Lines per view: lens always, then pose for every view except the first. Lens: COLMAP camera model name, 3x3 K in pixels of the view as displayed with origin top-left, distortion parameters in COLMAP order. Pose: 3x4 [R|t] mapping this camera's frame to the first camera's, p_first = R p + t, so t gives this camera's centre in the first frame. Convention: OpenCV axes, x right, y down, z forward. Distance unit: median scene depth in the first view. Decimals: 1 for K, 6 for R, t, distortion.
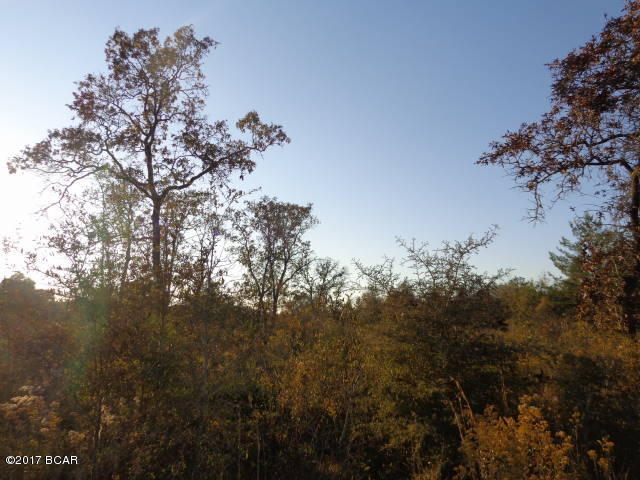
lens RADIAL K [[447.7, 0, 320.2], [0, 447.7, 239.1], [0, 0, 1]] dist [-0.004257, 0.010376]
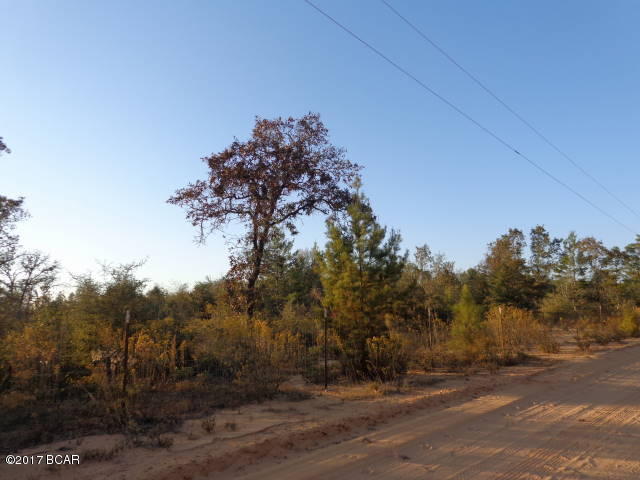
lens RADIAL K [[447.7, 0, 321.0], [0, 447.7, 236.6], [0, 0, 1]] dist [-0.004257, 0.010376]
pose [[0.831489, 0.061102, 0.552170, -0.044942], [-0.064508, 0.997829, -0.013278, -0.075501], [-0.551783, -0.024579, 0.833626, -0.601012]]
